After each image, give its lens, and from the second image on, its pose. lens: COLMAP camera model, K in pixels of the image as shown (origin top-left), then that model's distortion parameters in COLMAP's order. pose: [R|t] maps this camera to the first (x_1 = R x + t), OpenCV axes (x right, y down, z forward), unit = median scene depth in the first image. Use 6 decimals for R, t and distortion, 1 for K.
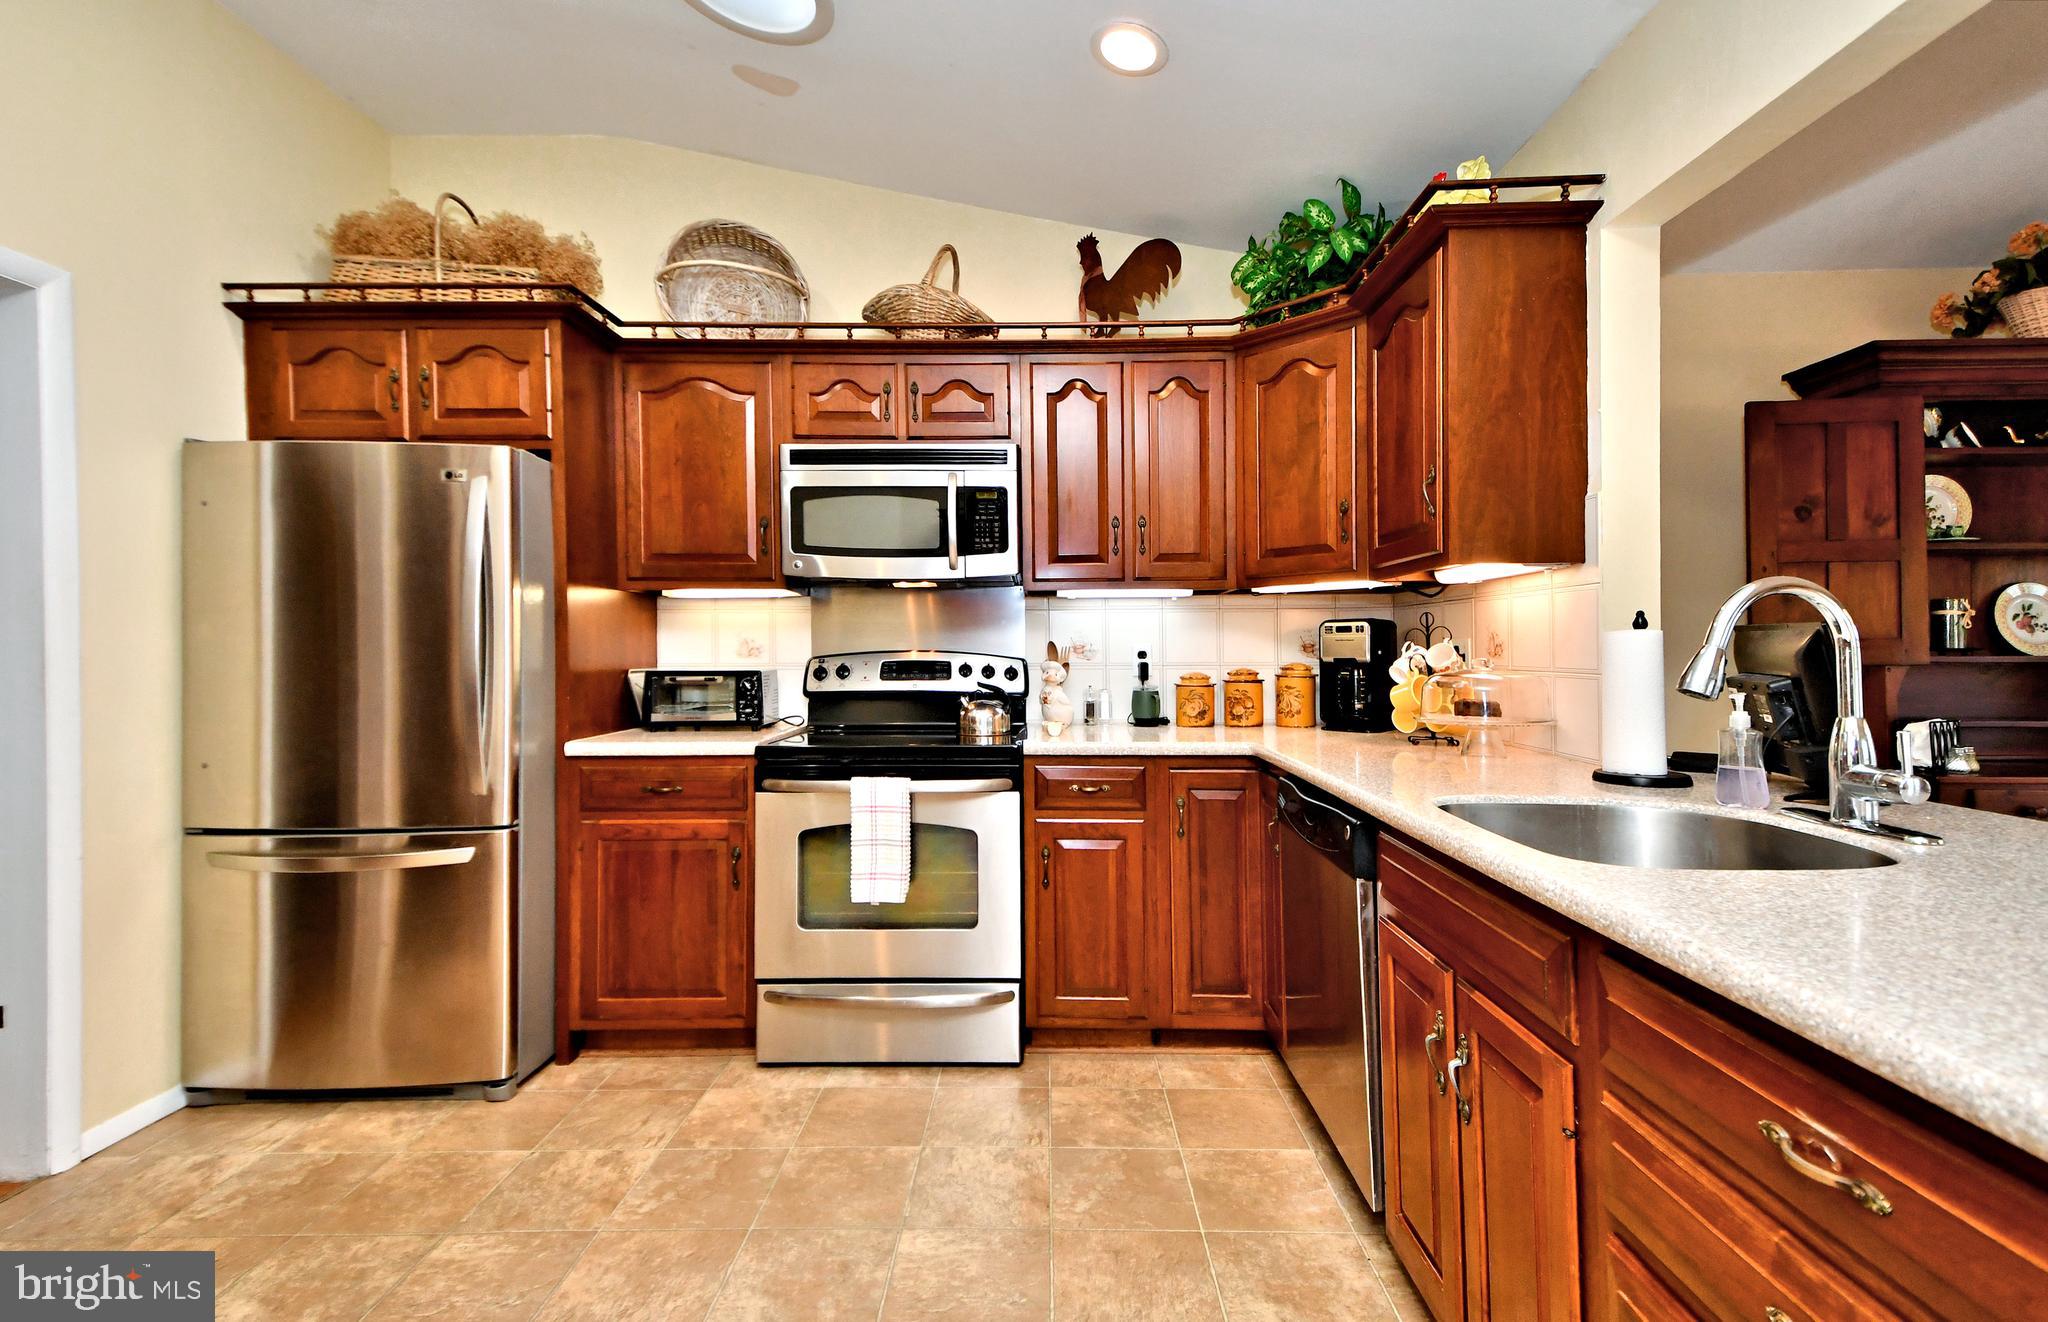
lens RADIAL K [[983.2, 0, 1020.5], [0, 983.2, 647.7], [0, 0, 1]] dist [0.056652, -0.000748]
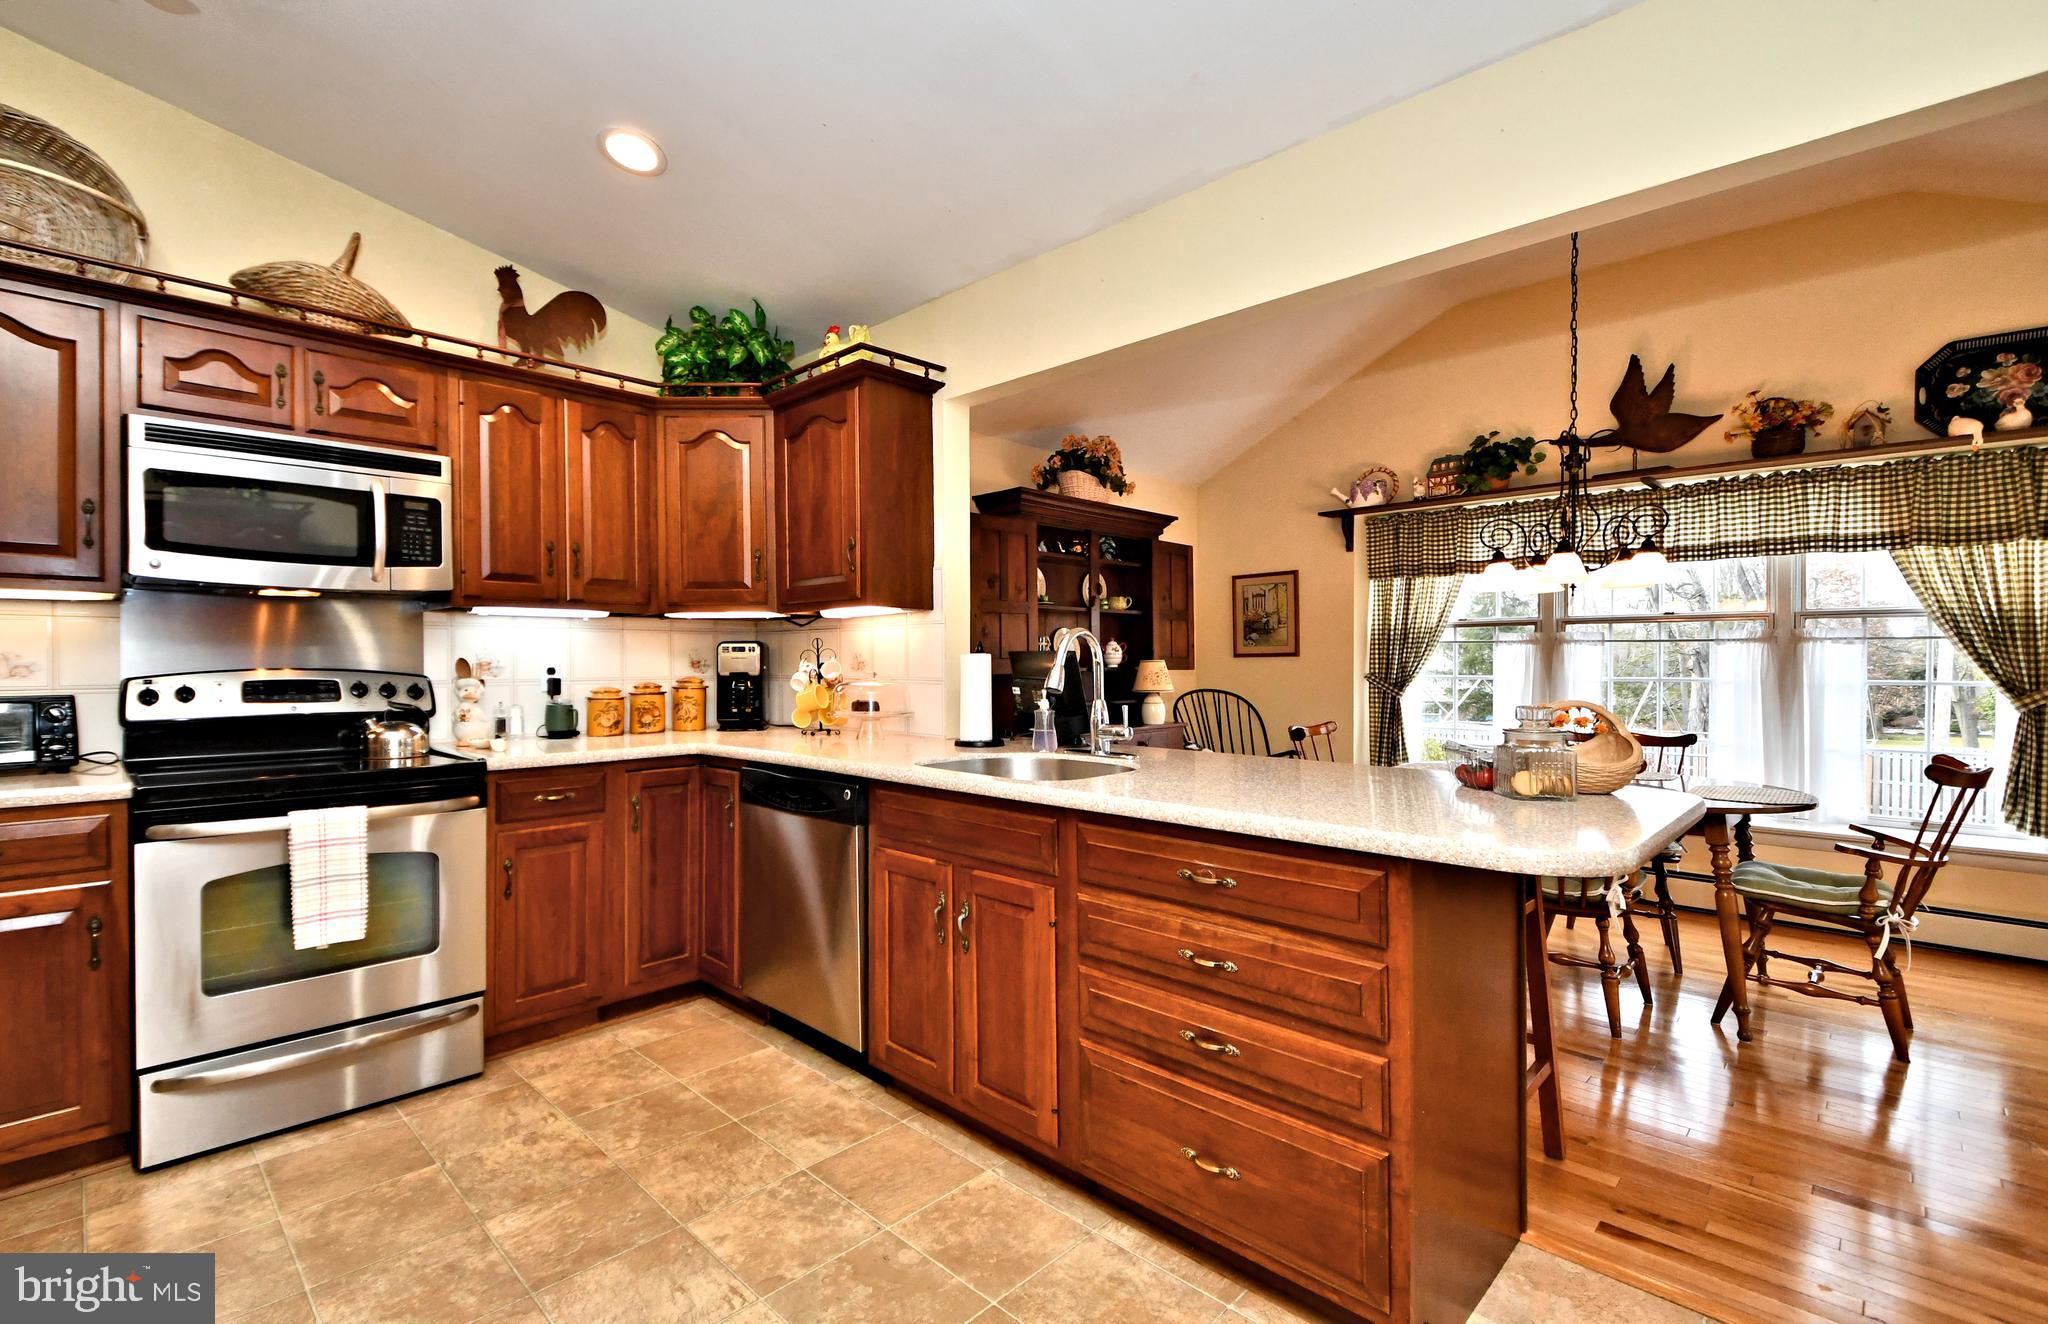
lens RADIAL K [[884.3, 0, 1024.0], [0, 884.3, 662.0], [0, 0, 1]] dist [0.029483, -0.022194]
pose [[0.679442, -0.000741, 0.733729, -0.271780], [0.000245, 1.000000, 0.000783, -0.003699], [-0.733730, -0.000352, 0.679442, -0.029175]]
